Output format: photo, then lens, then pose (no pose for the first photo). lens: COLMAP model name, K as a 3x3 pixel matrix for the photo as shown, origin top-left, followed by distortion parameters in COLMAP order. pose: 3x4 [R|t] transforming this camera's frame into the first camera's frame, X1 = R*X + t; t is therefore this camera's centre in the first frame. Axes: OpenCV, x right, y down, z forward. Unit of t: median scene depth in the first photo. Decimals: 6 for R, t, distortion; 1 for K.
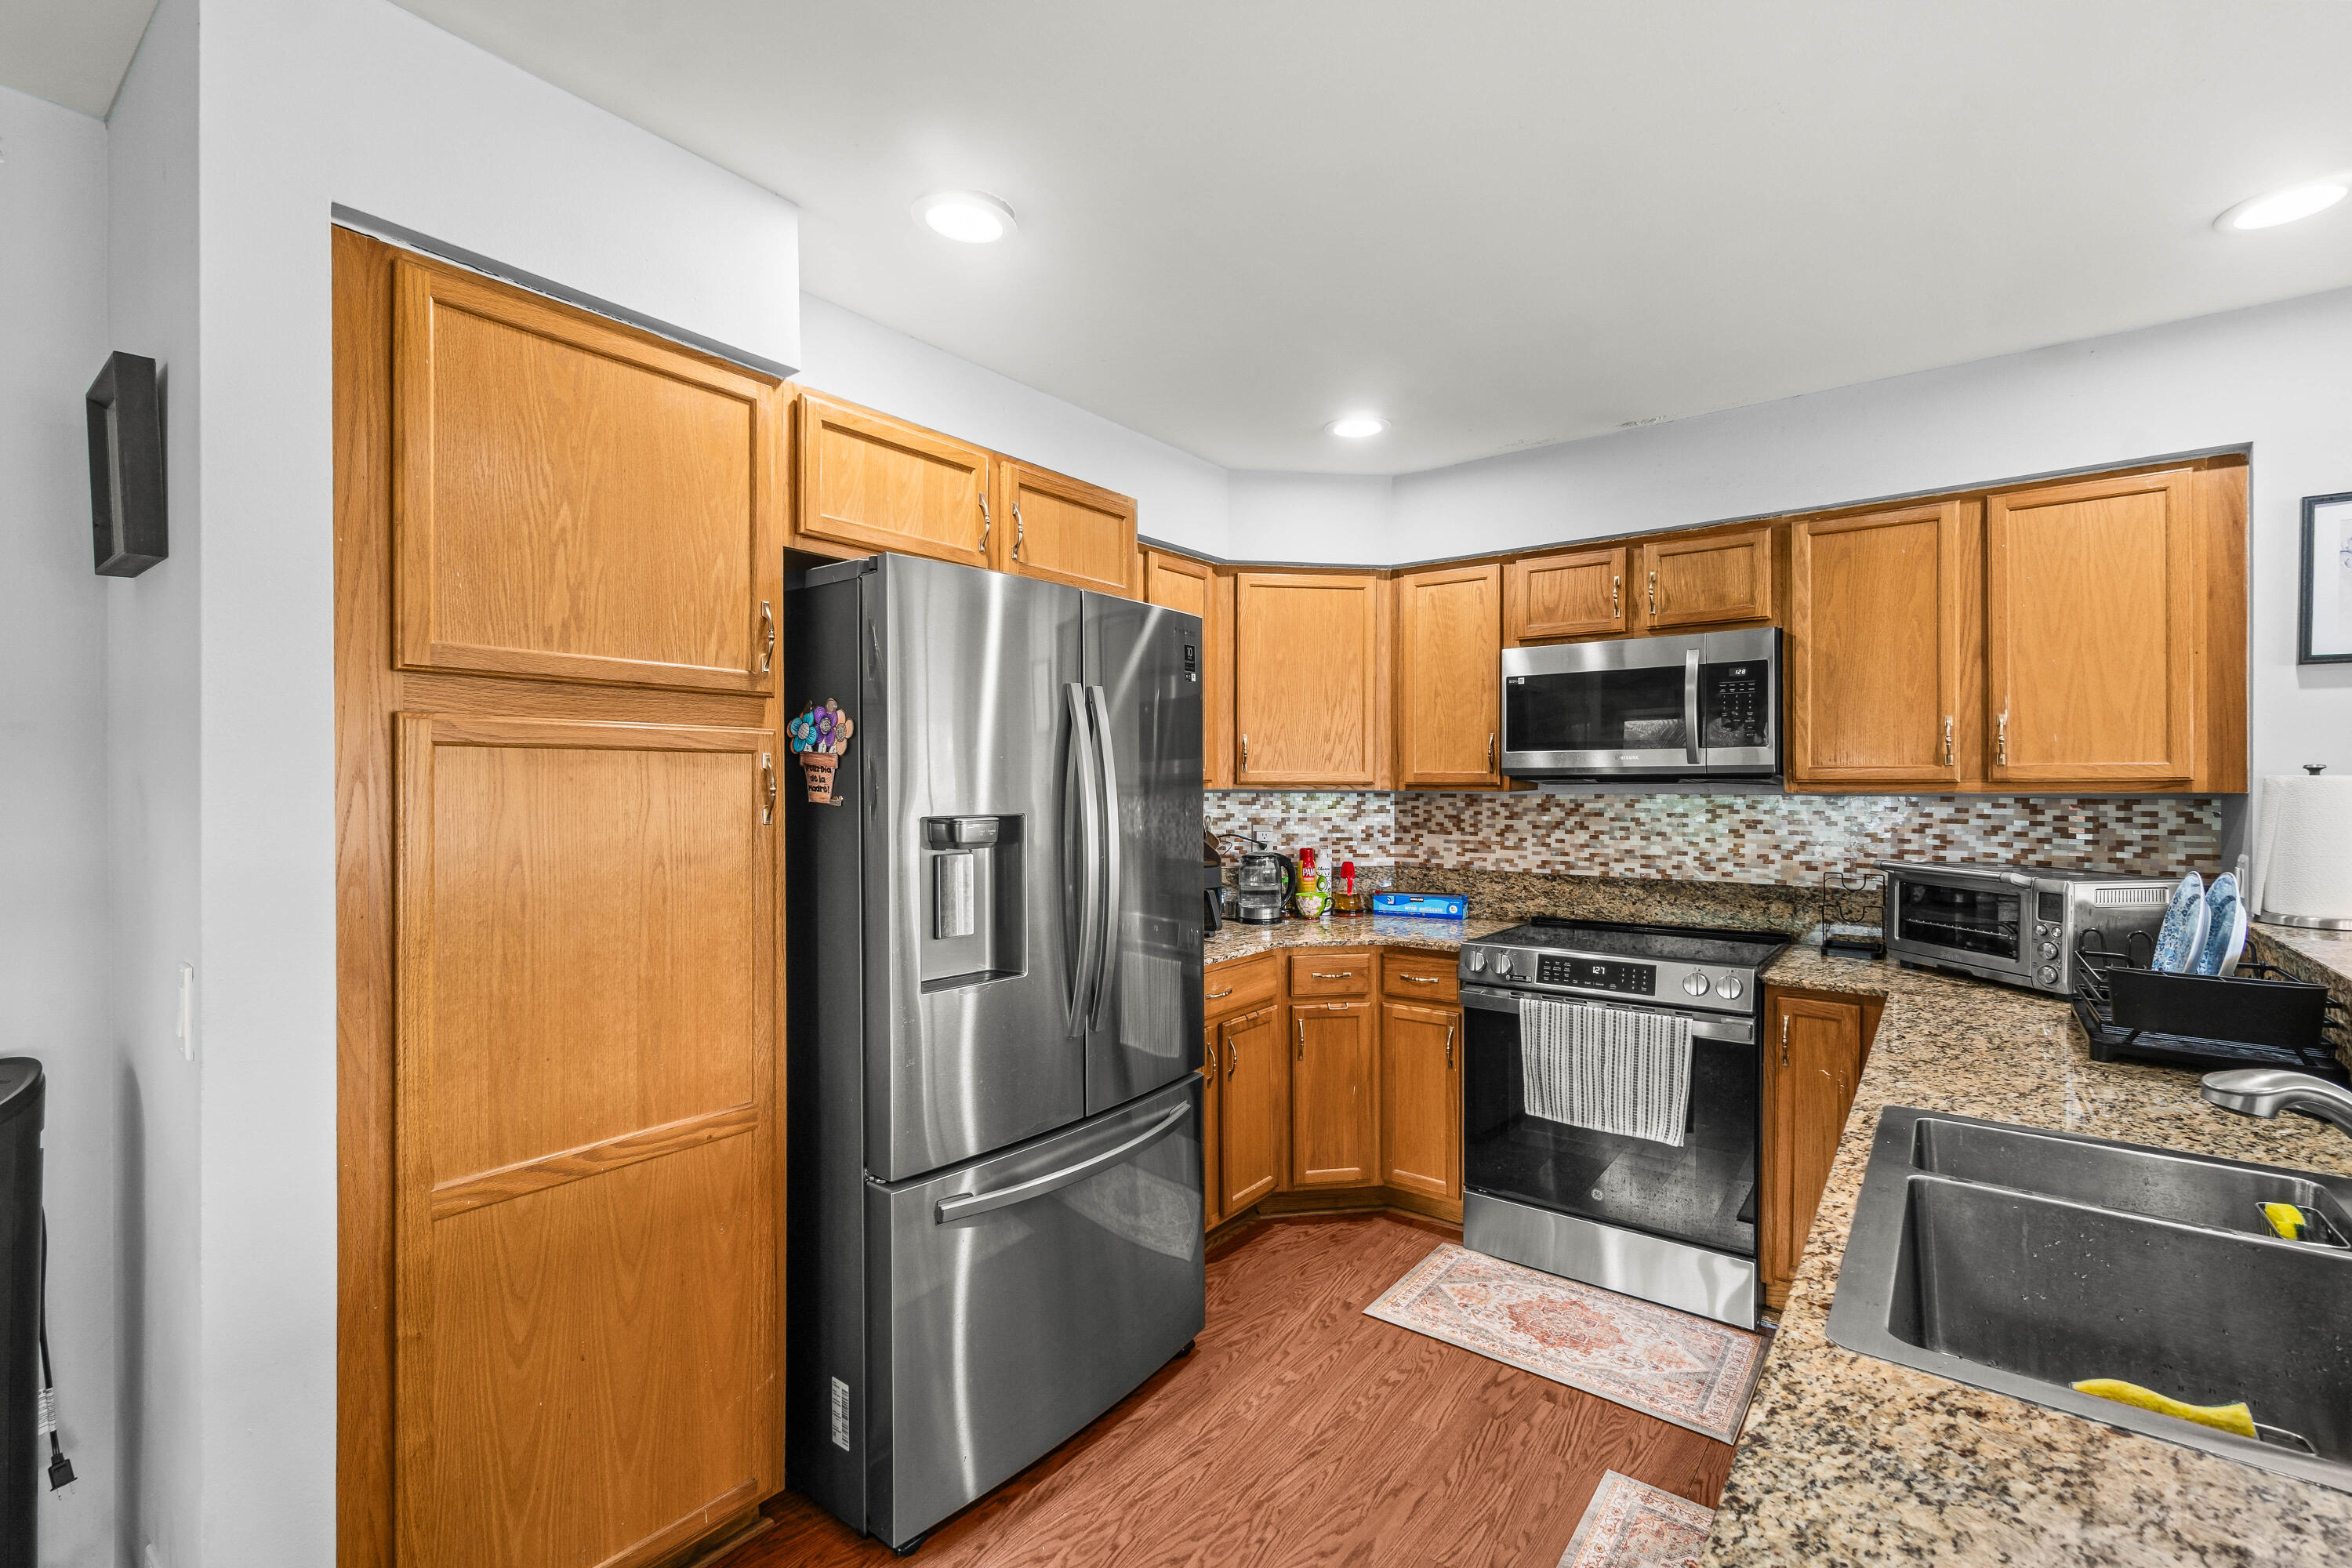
lens RADIAL K [[1028.4, 0, 1176.0], [0, 1028.4, 784.0], [0, 0, 1]] dist [-0.003889, 0.000559]
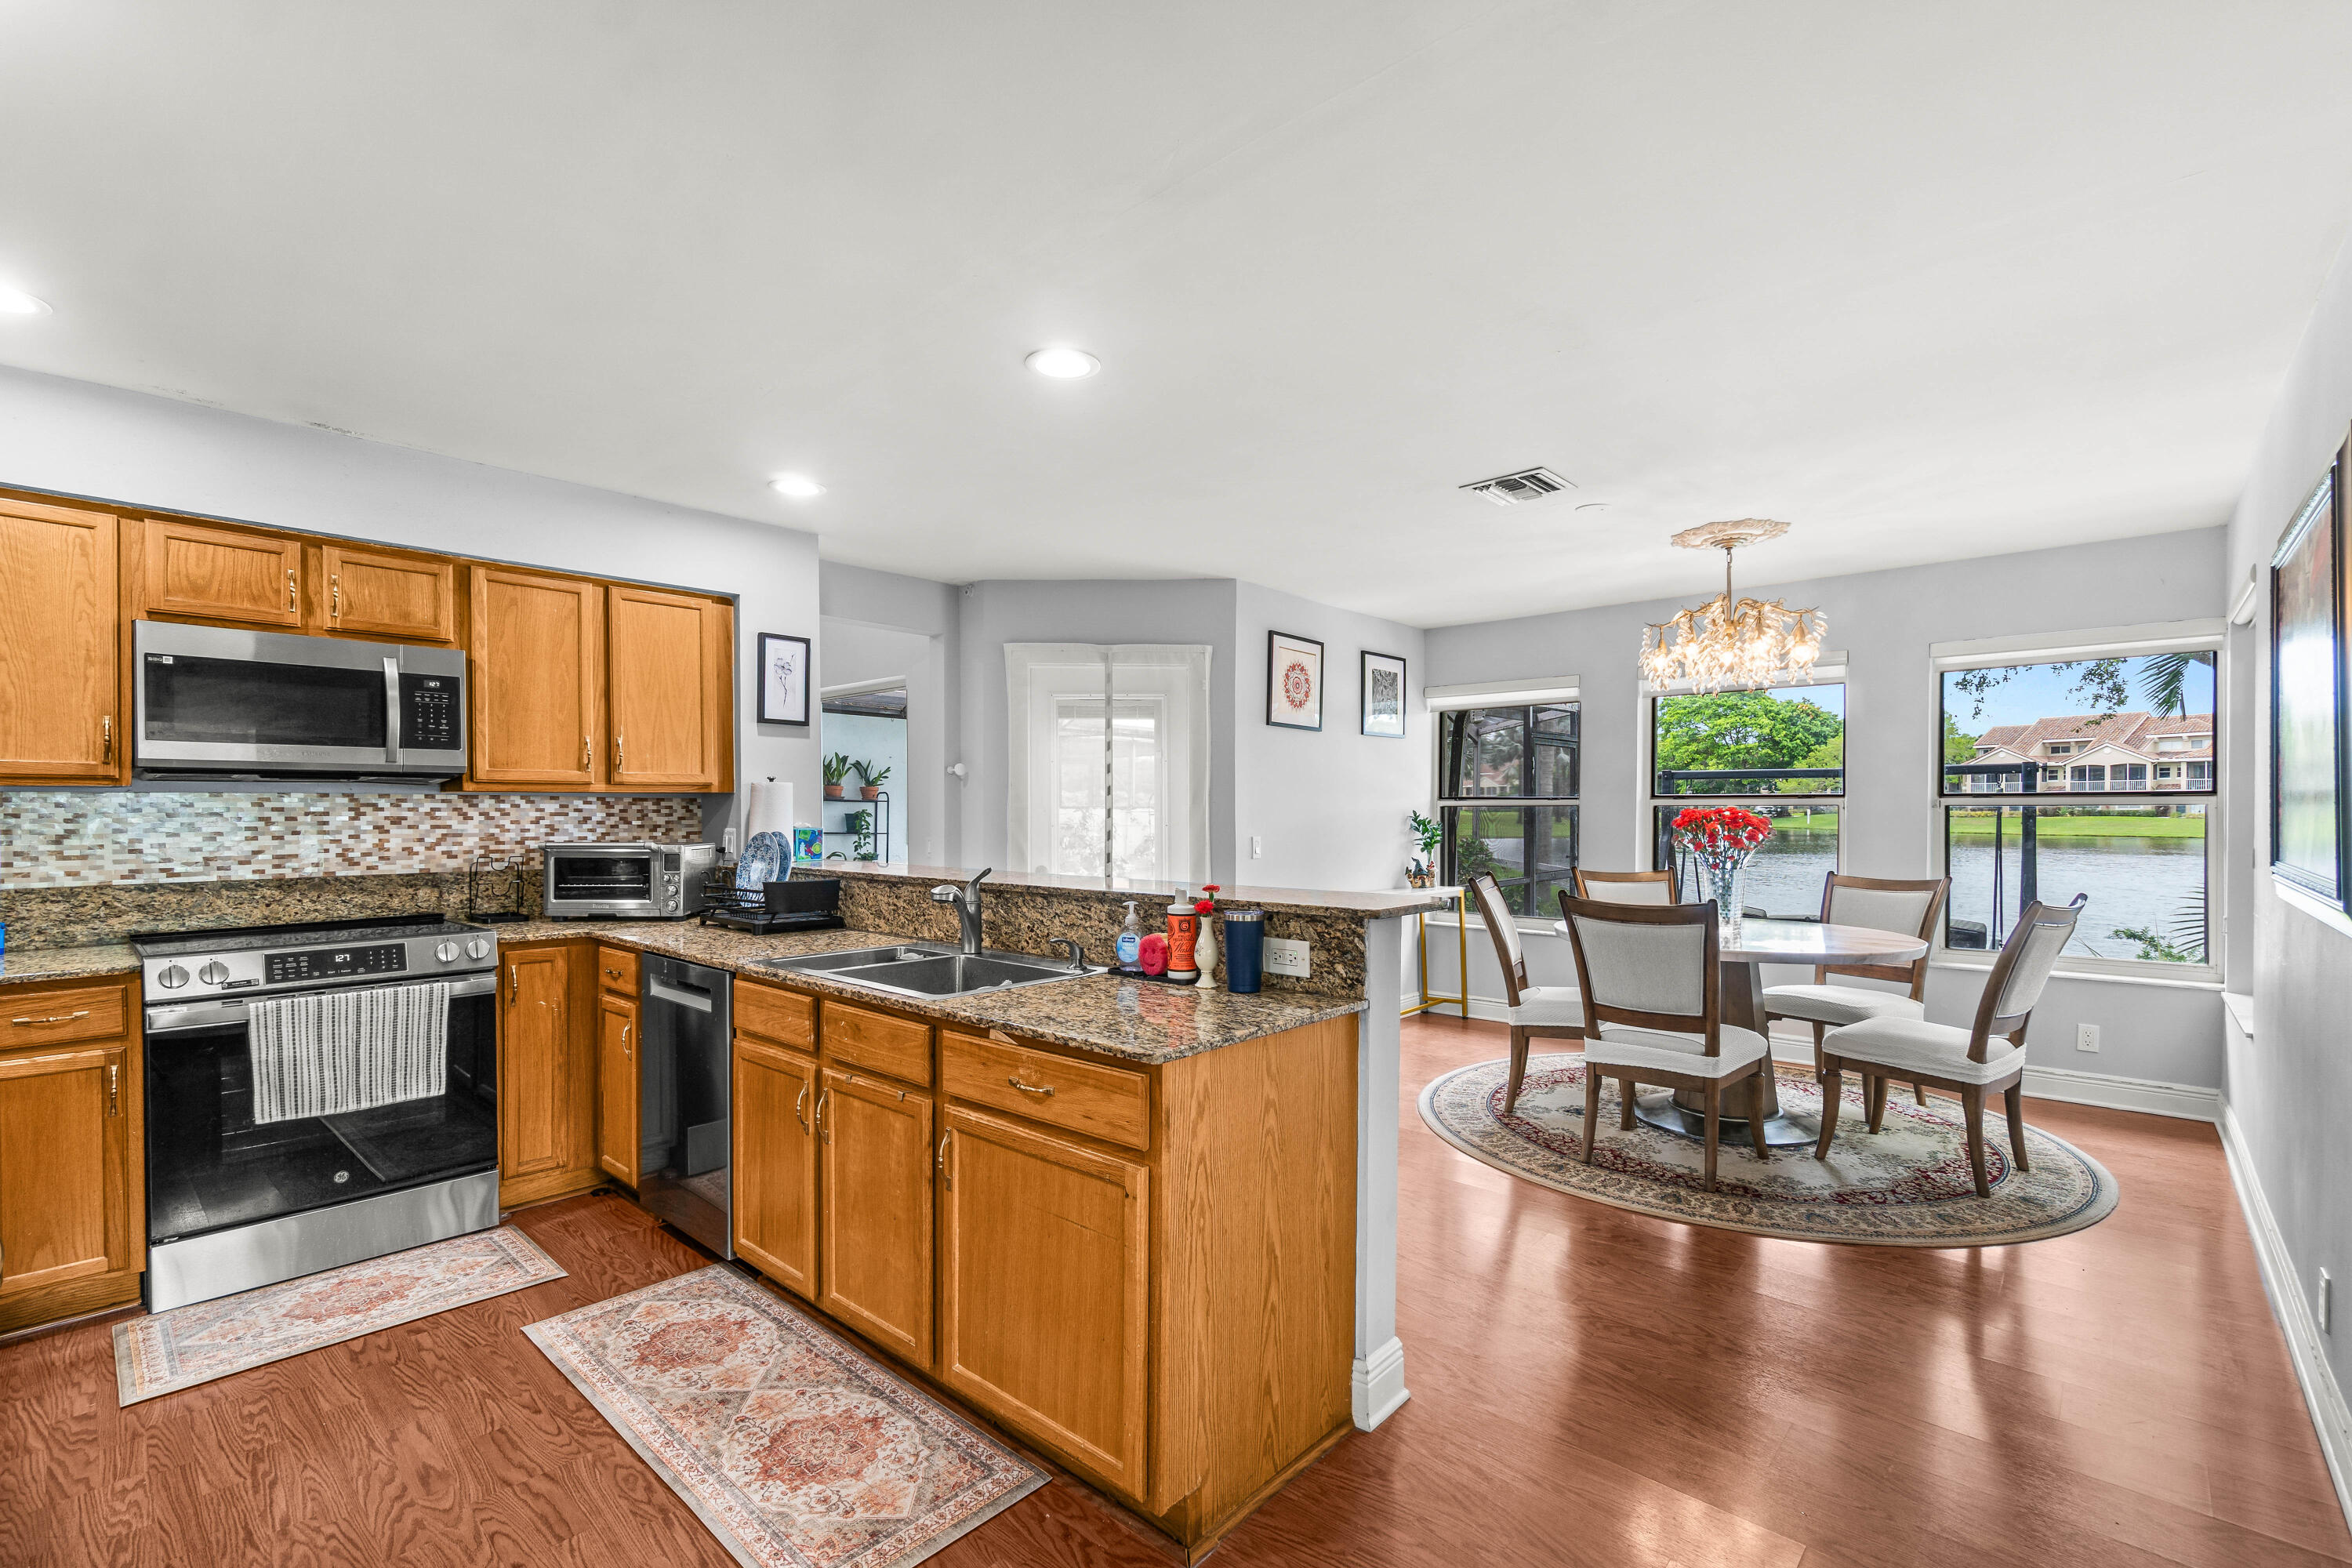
lens RADIAL K [[1037.5, 0, 1177.3], [0, 1037.5, 823.5], [0, 0, 1]] dist [-0.003200, 0.000022]
pose [[0.076787, -0.009789, 0.996999, -0.558615], [0.002155, 0.999951, 0.009652, 0.038096], [-0.997045, 0.001407, 0.076805, 0.085774]]
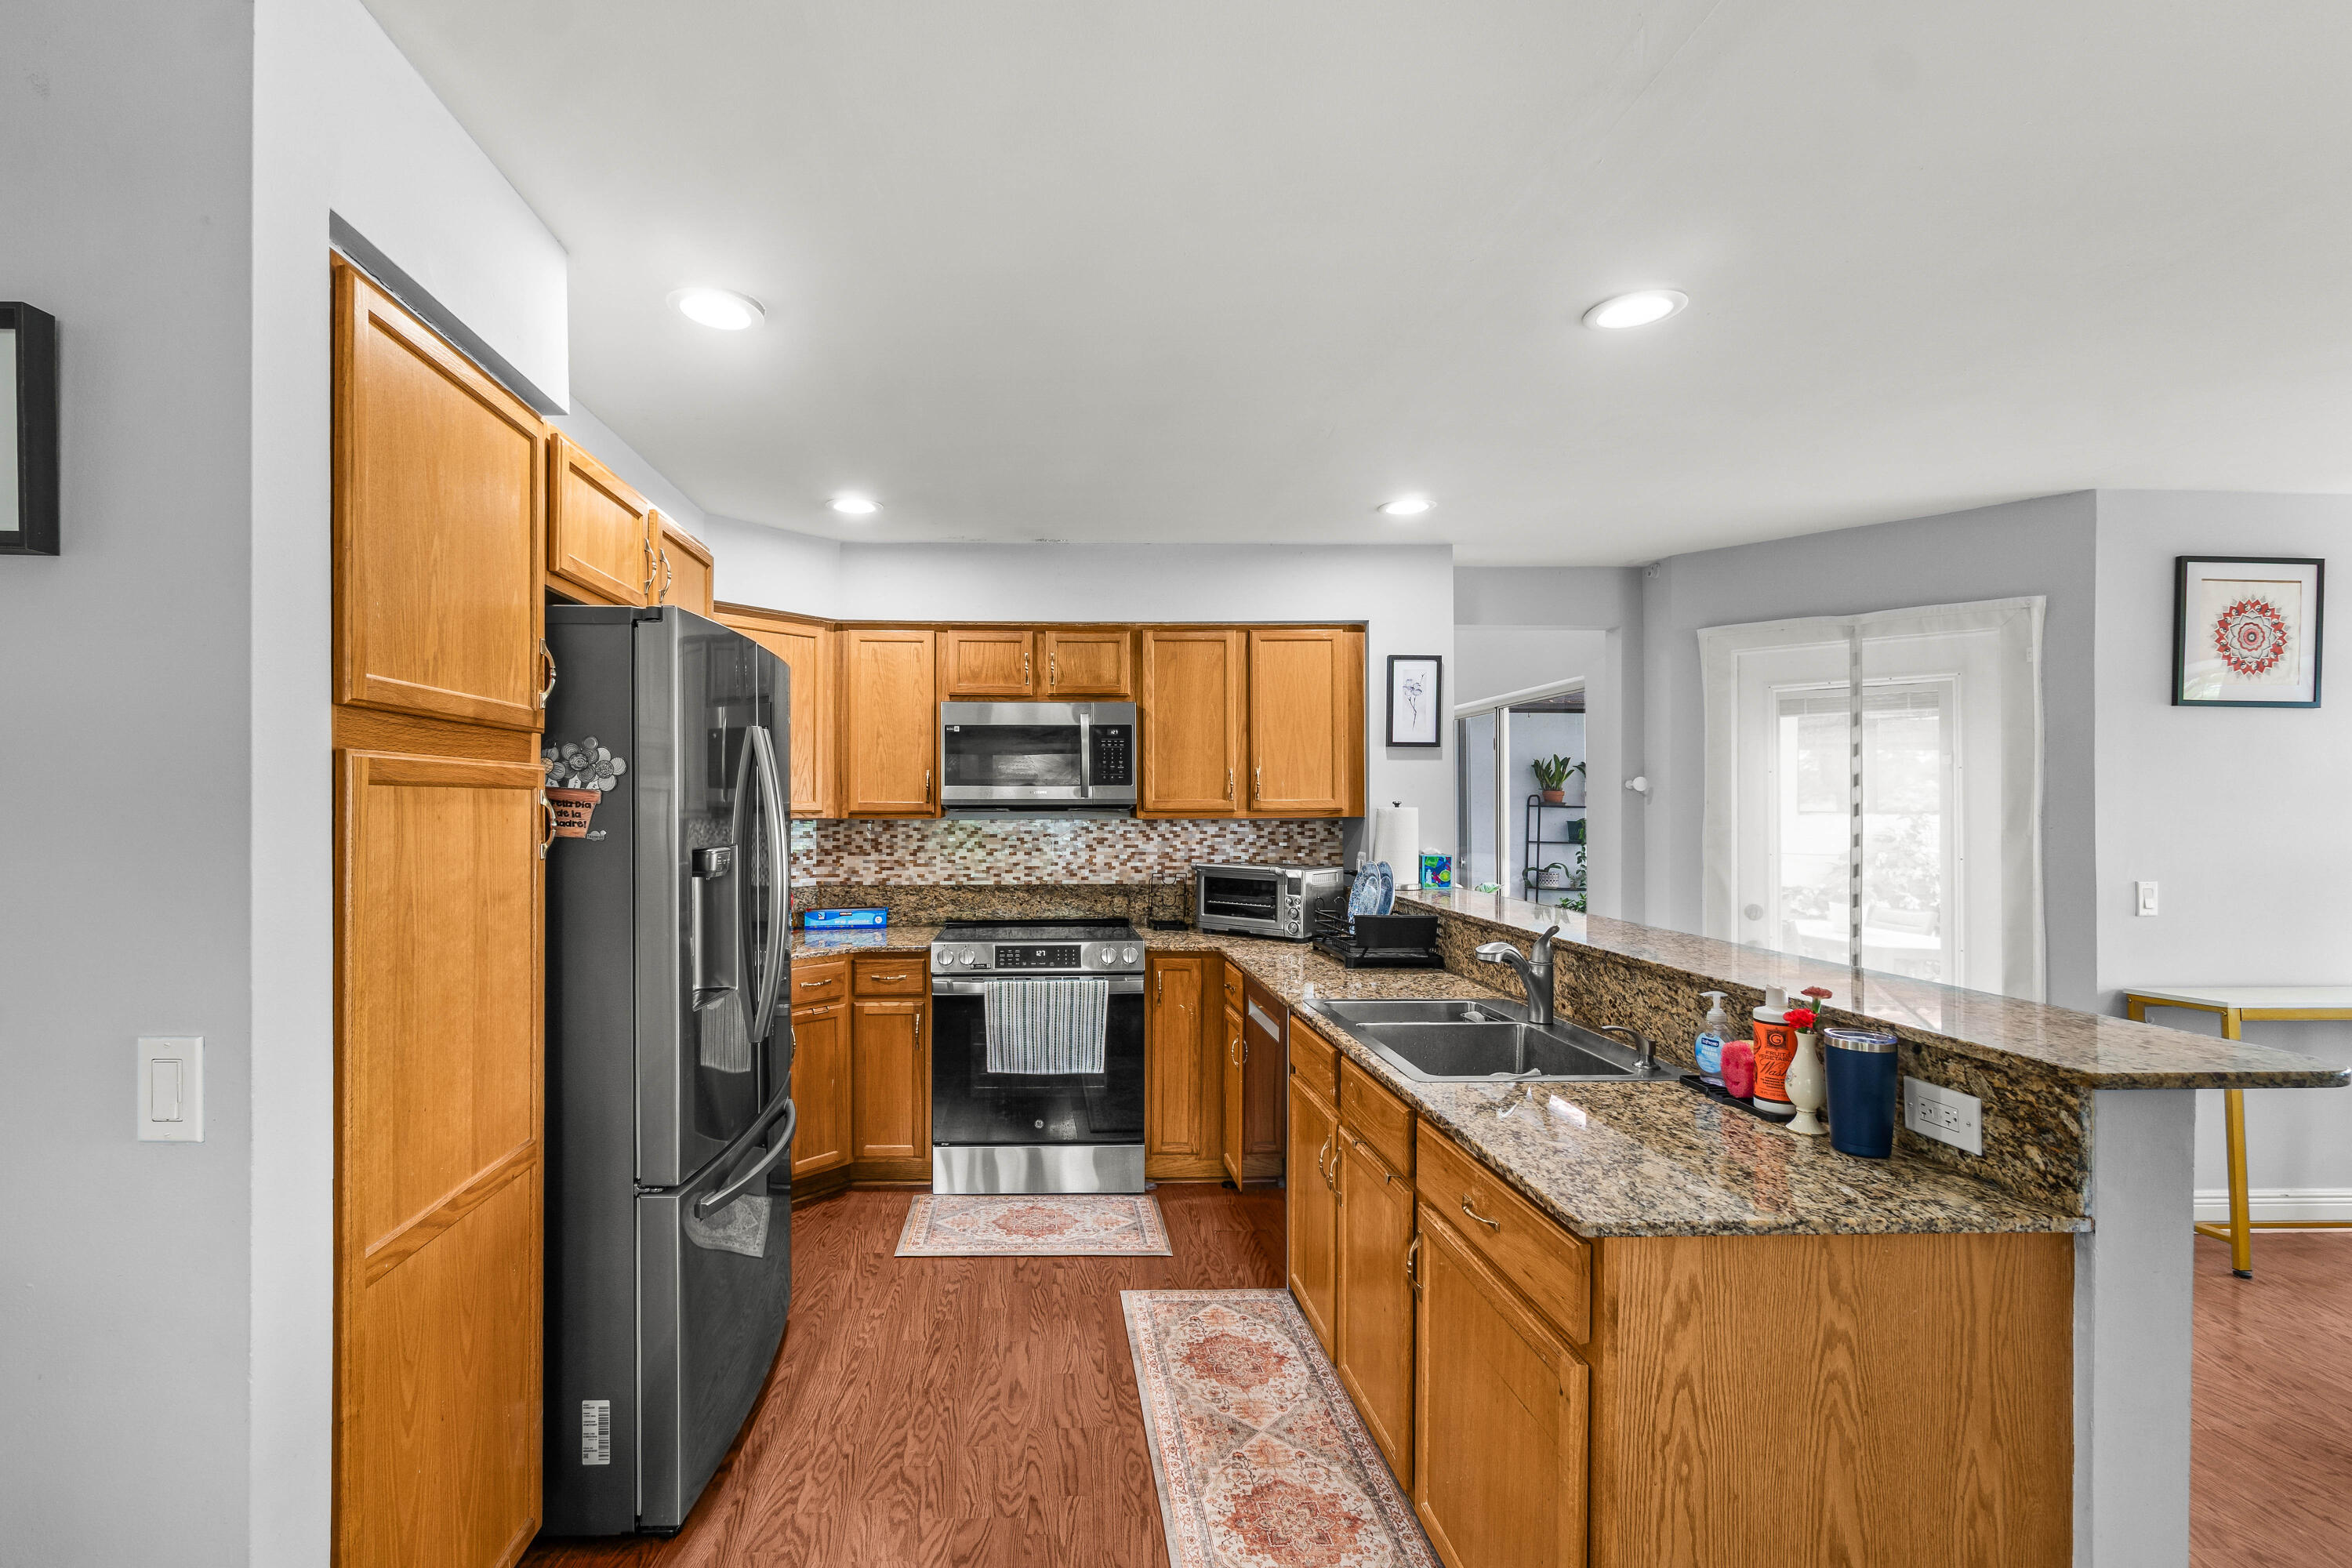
lens RADIAL K [[1066.2, 0, 1048.6], [0, 1066.2, 797.3], [0, 0, 1]] dist [-0.004437, 0.000767]
pose [[0.781187, 0.004688, 0.624279, -0.440289], [0.000508, 0.999967, -0.008145, -0.008732], [-0.624296, 0.006679, 0.781159, -0.081144]]
